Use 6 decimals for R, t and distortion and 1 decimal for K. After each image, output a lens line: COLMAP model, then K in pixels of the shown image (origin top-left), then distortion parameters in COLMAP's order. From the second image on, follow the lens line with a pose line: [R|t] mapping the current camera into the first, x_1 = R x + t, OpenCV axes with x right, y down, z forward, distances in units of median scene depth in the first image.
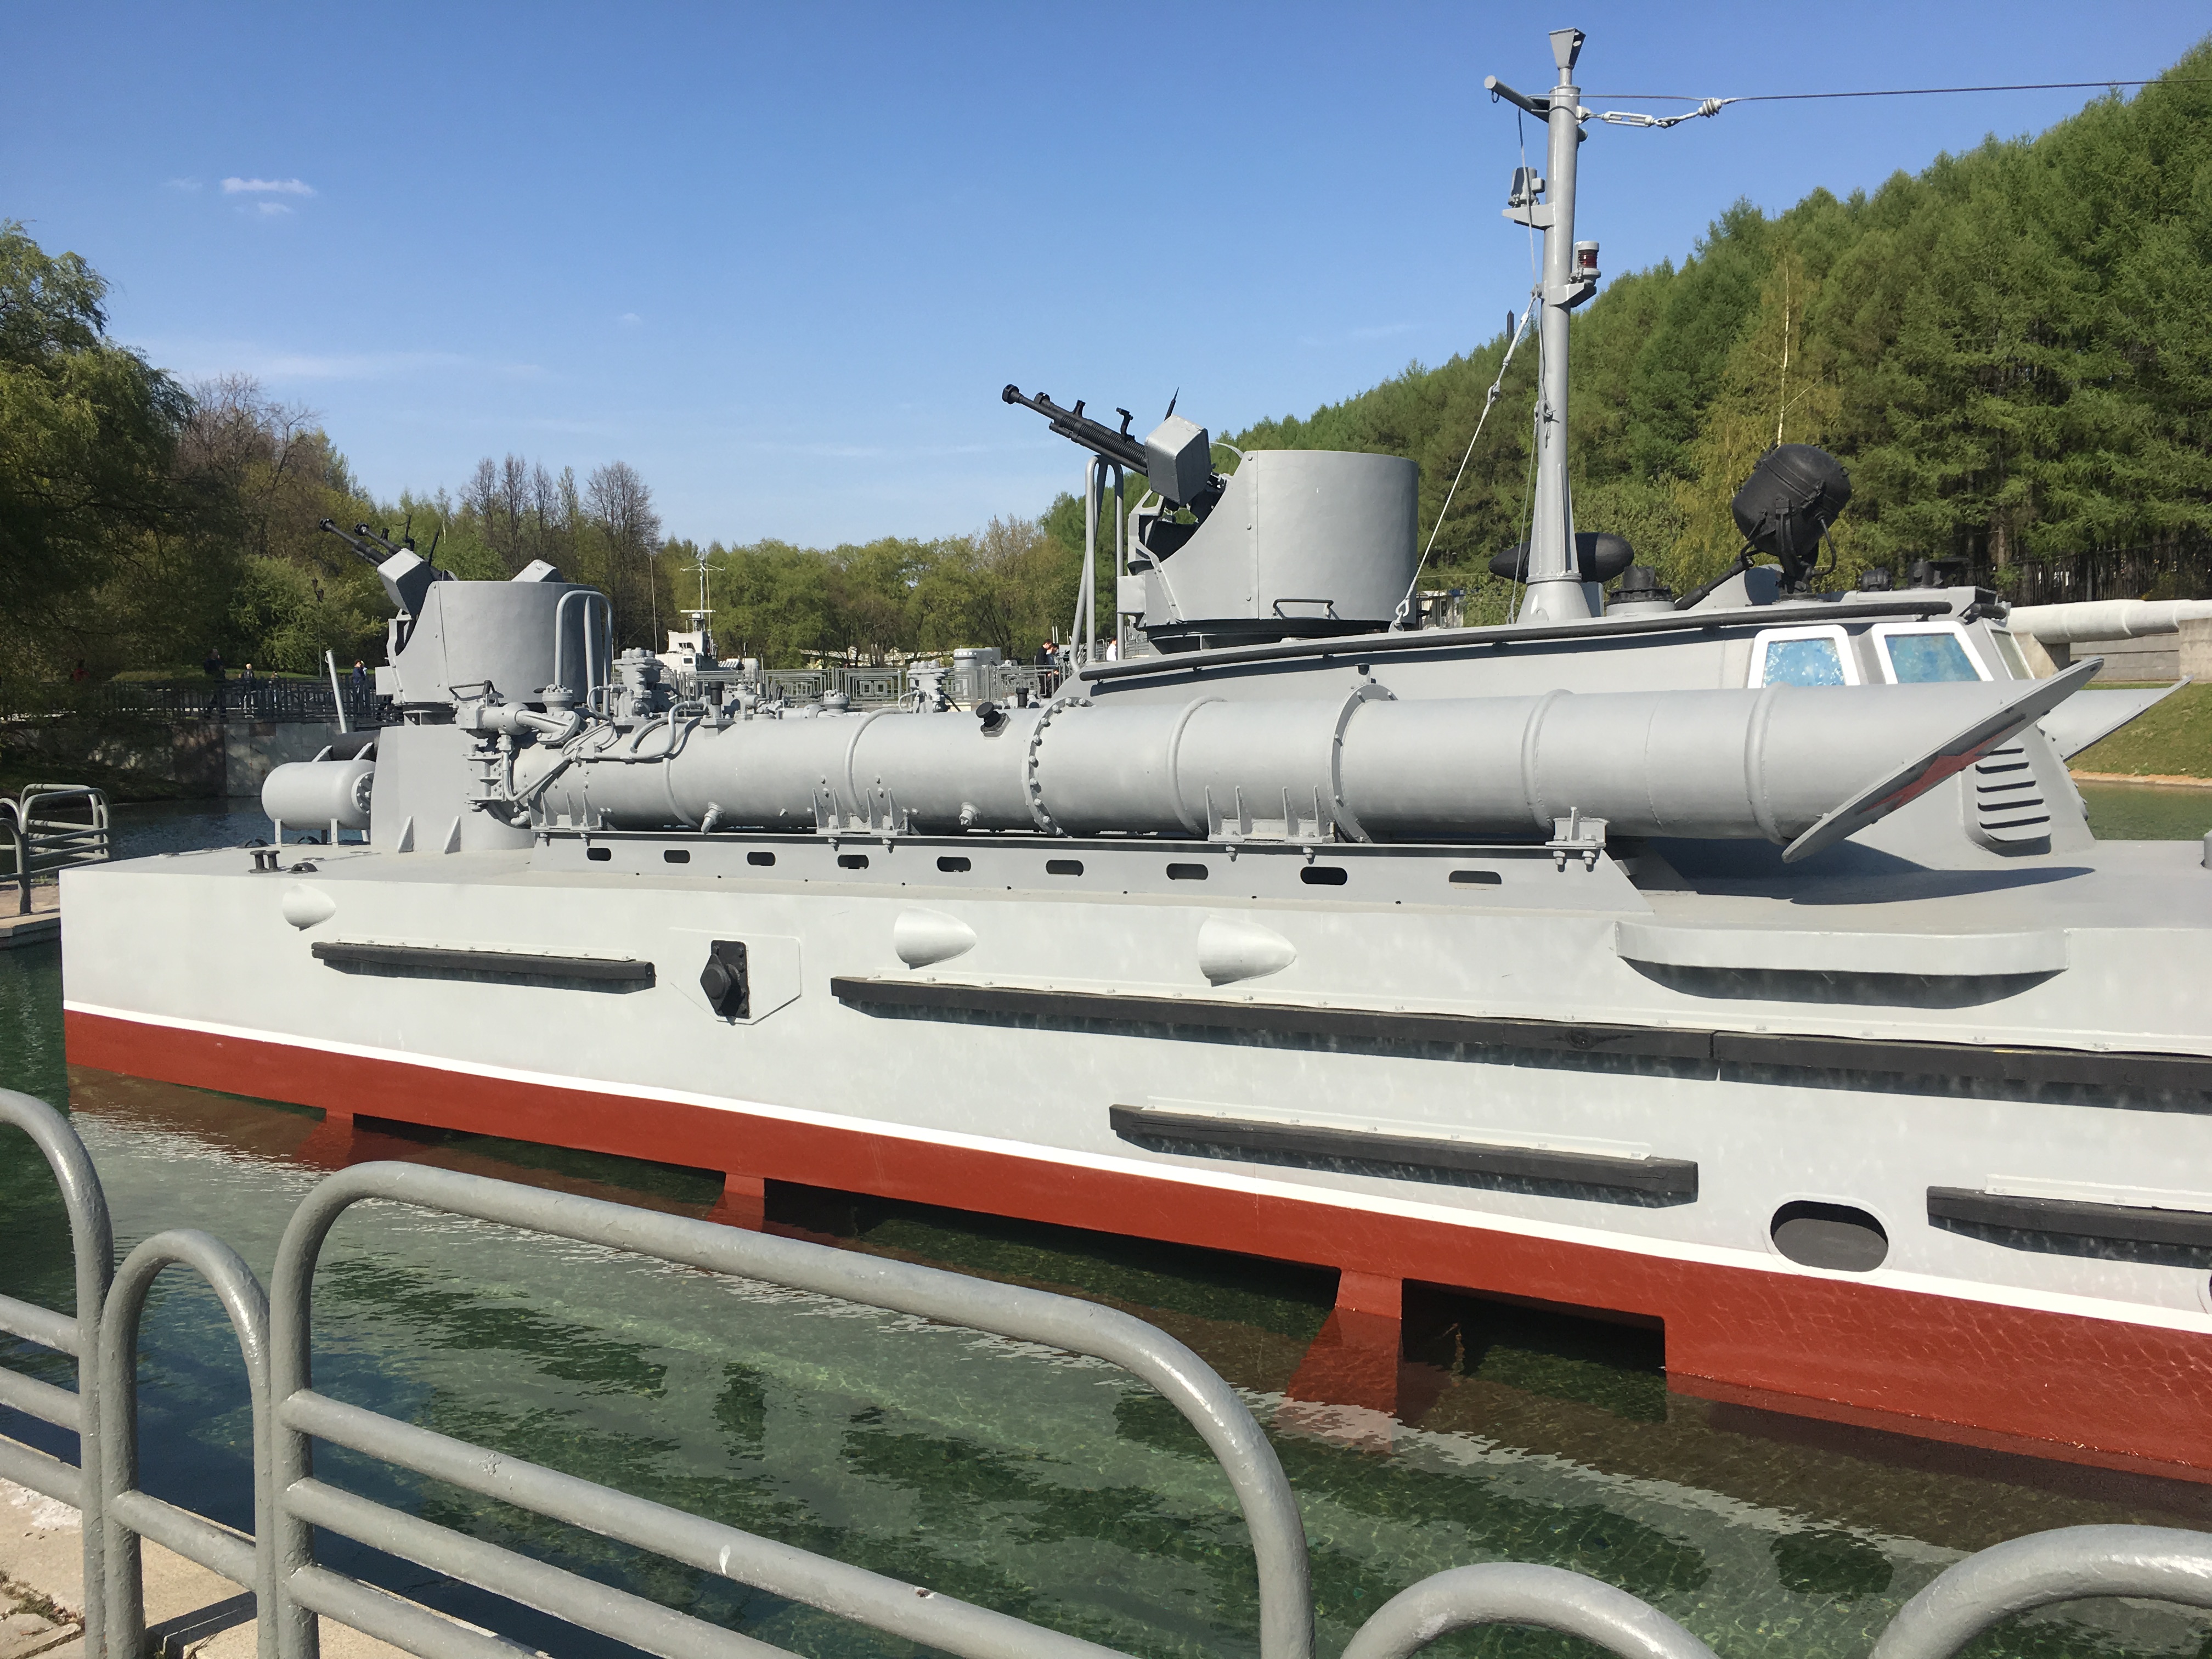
lens RADIAL K [[1888.7, 0, 1094.5], [0, 1888.7, 839.7], [0, 0, 1]] dist [0.057153, -0.082638]
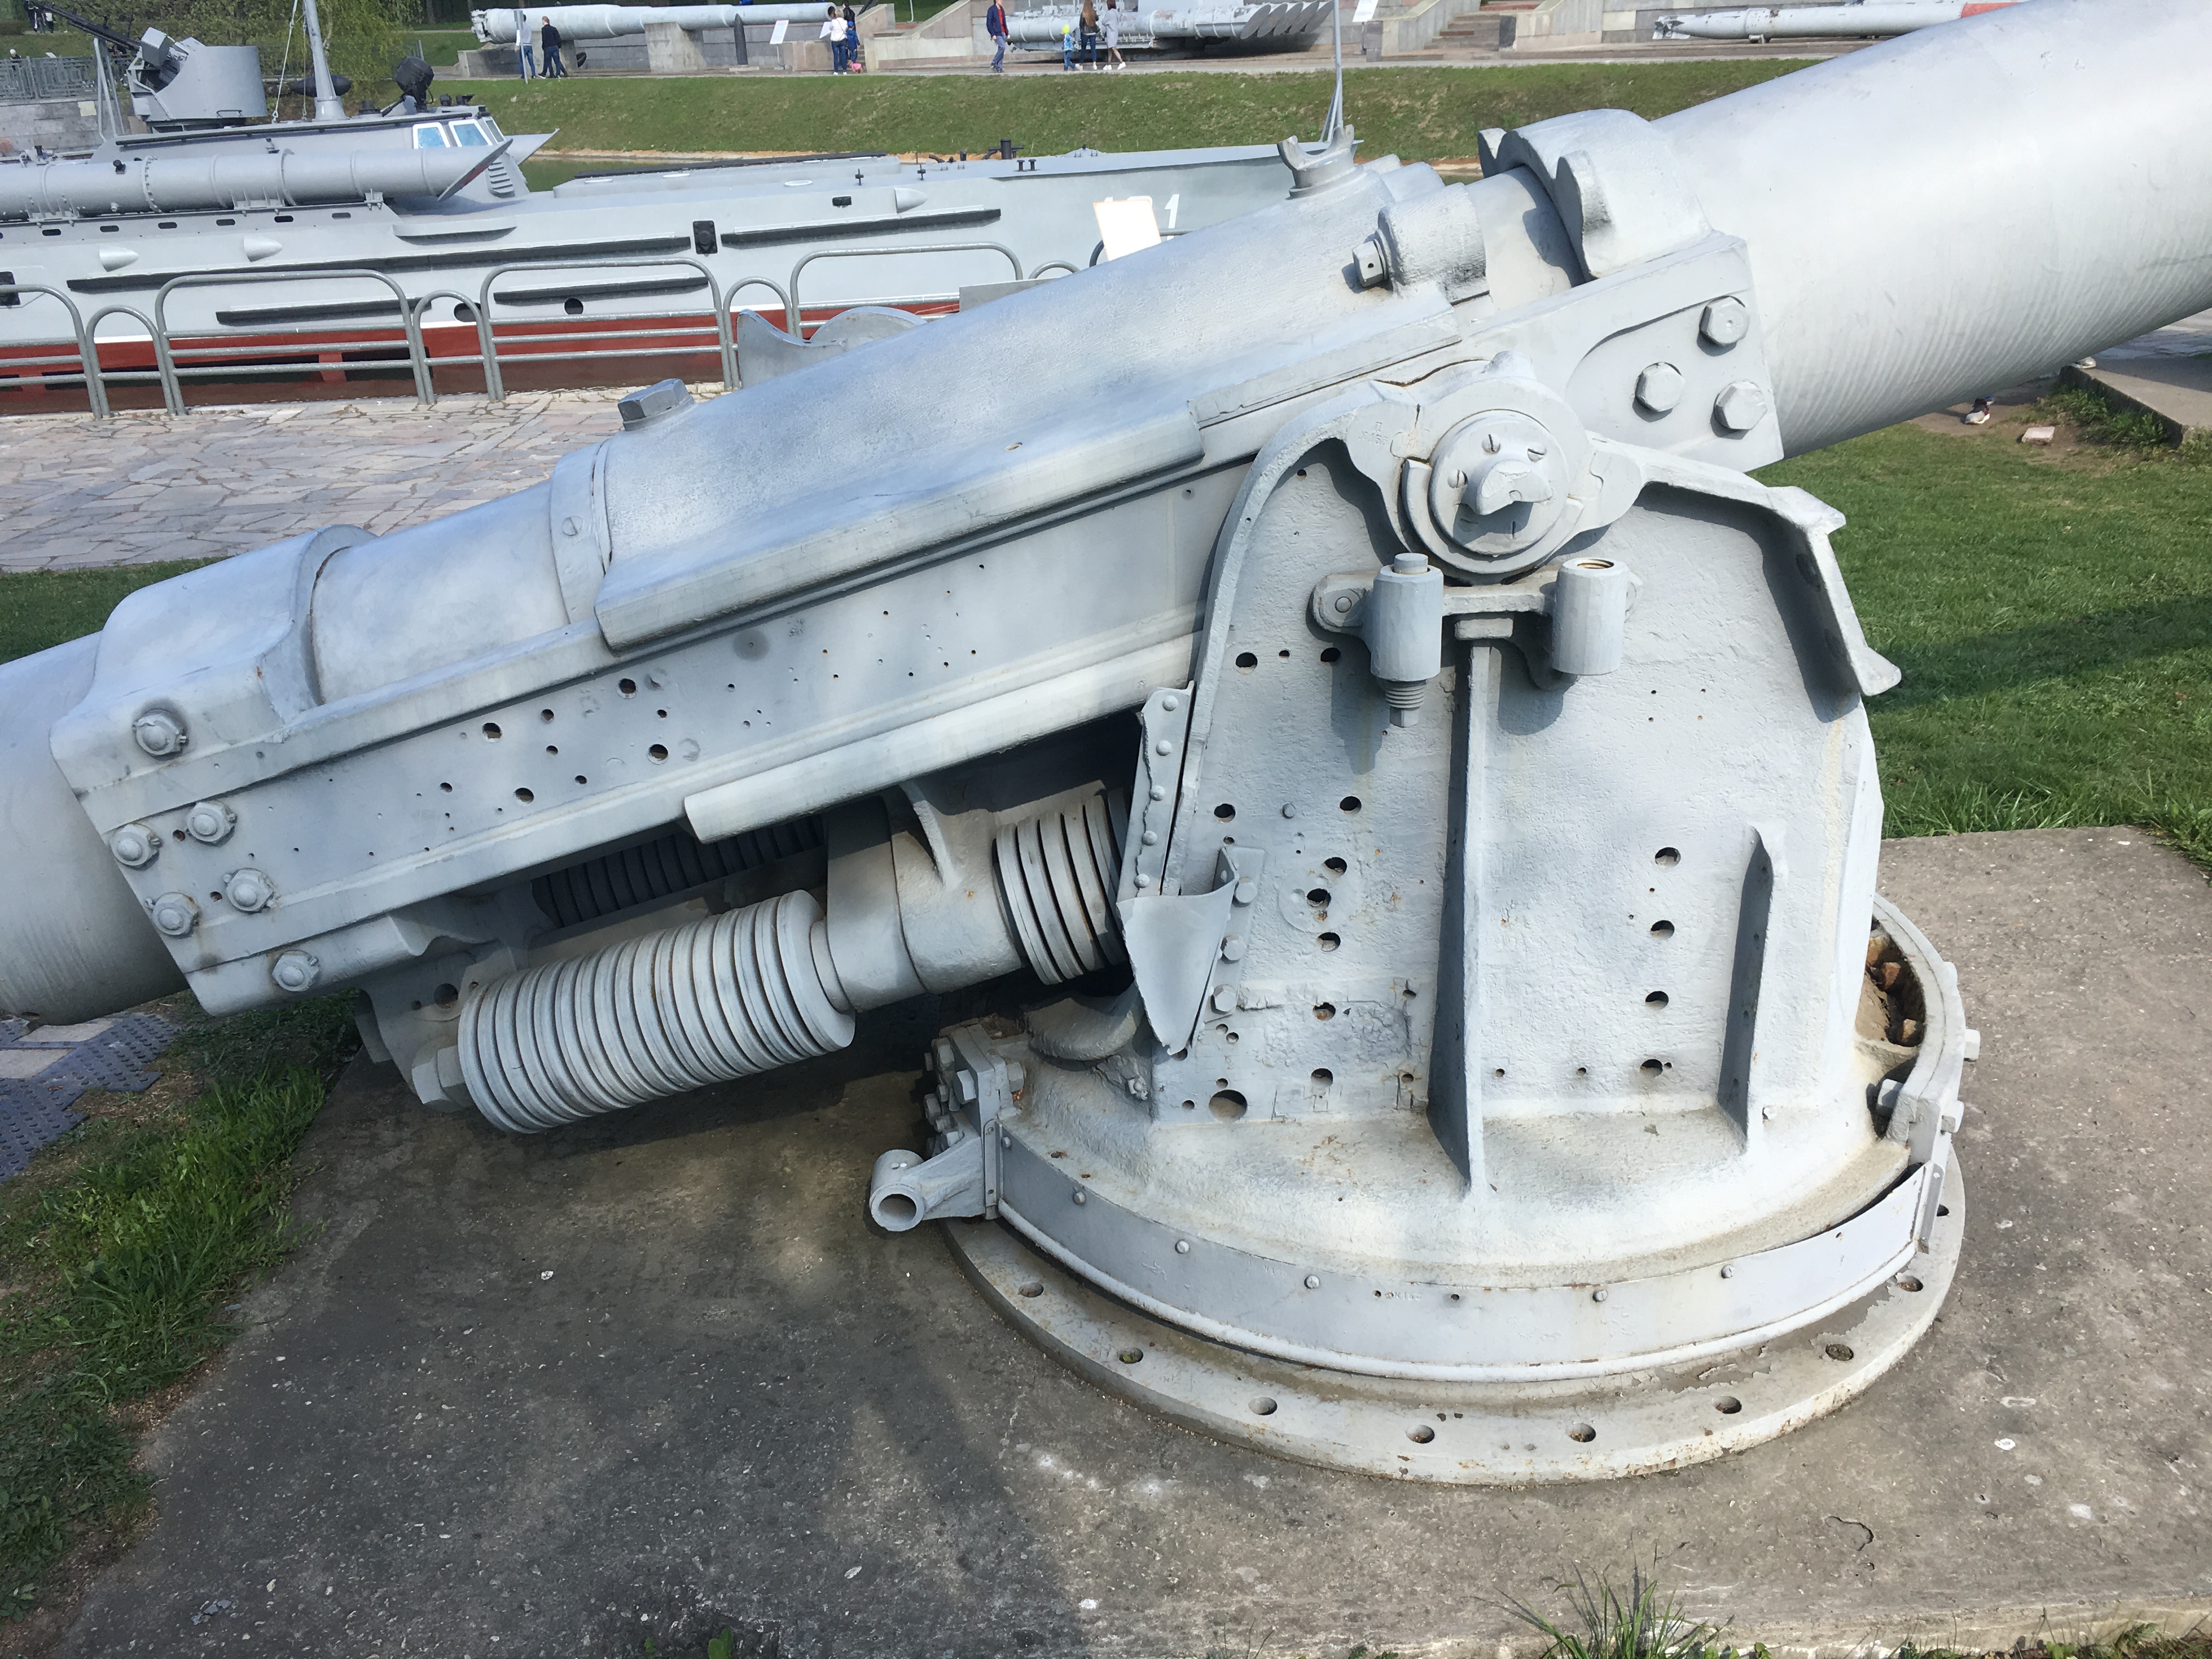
lens RADIAL K [[1888.0, 0, 1103.9], [0, 1888.0, 823.4], [0, 0, 1]] dist [0.073057, -0.097921]
pose [[0.760313, -0.257887, 0.596170, -0.116290], [0.068041, 0.944380, 0.321739, 0.004613], [-0.645983, -0.204059, 0.735572, -0.276807]]
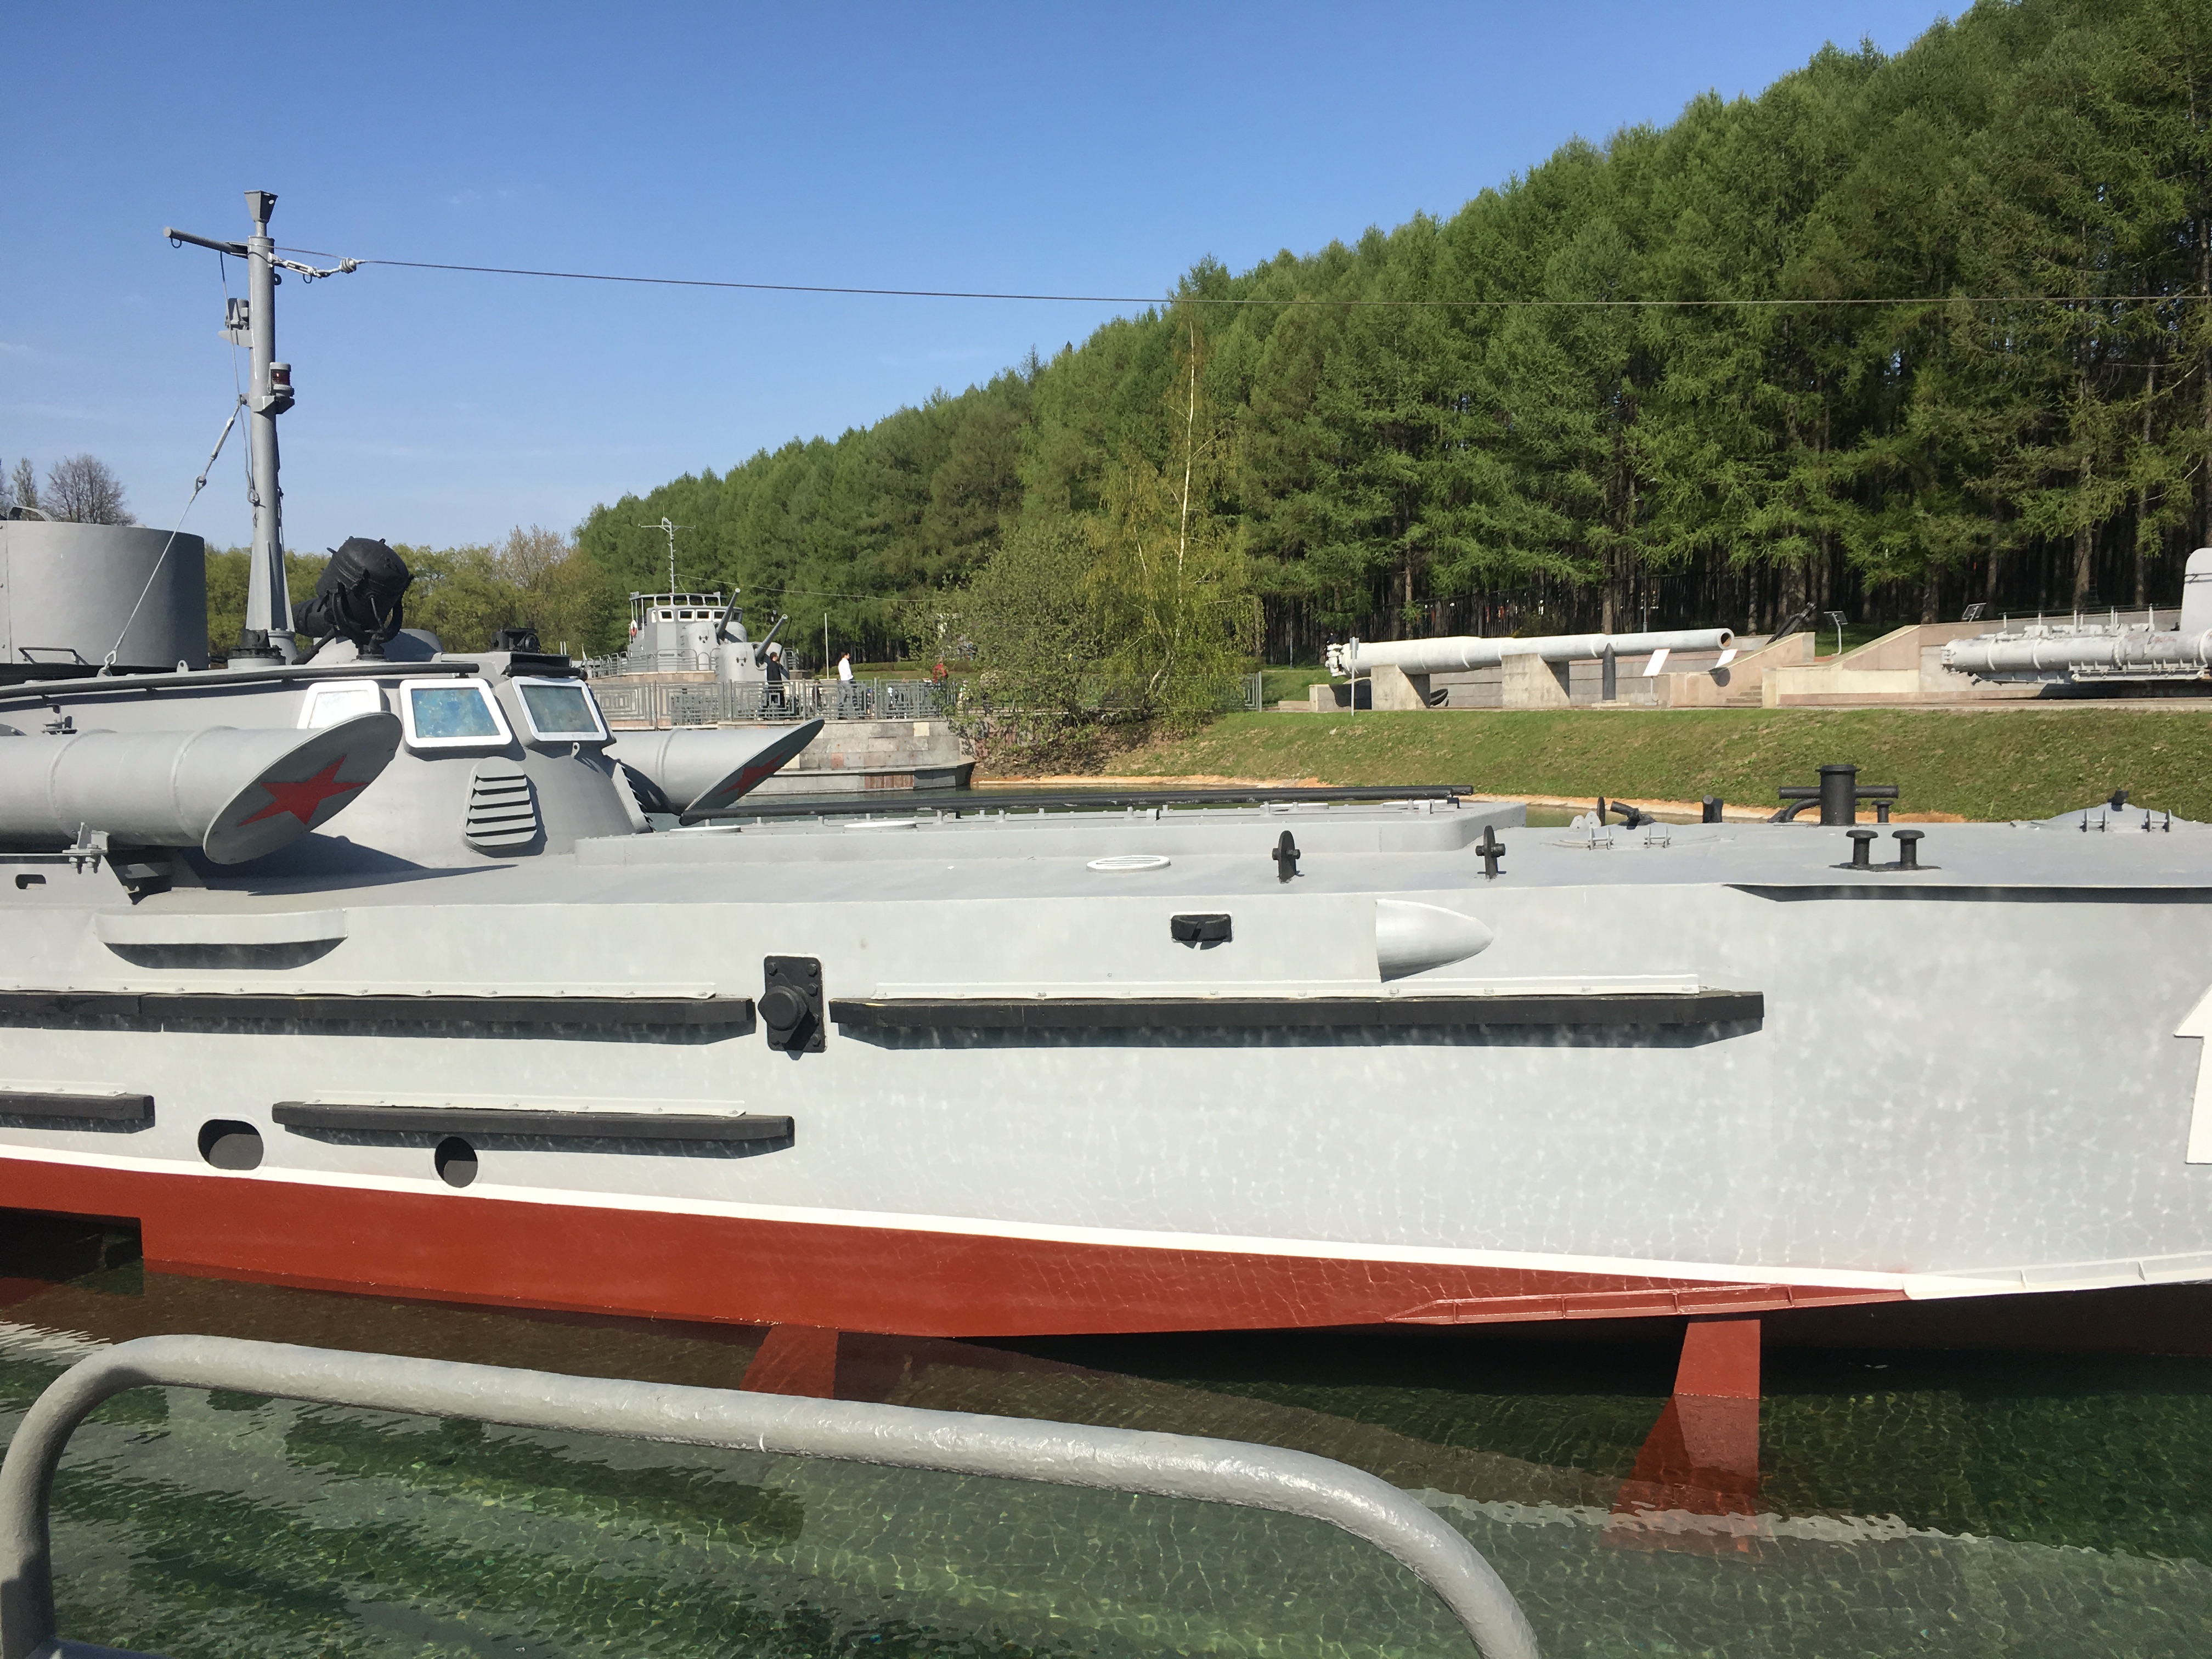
lens RADIAL K [[1888.0, 0, 1103.9], [0, 1888.0, 823.4], [0, 0, 1]] dist [0.073057, -0.097921]
pose [[0.974390, -0.007035, 0.224755, 0.072590], [0.010991, 0.999806, -0.016355, 0.001373], [-0.224597, 0.018406, 0.974278, -0.046268]]
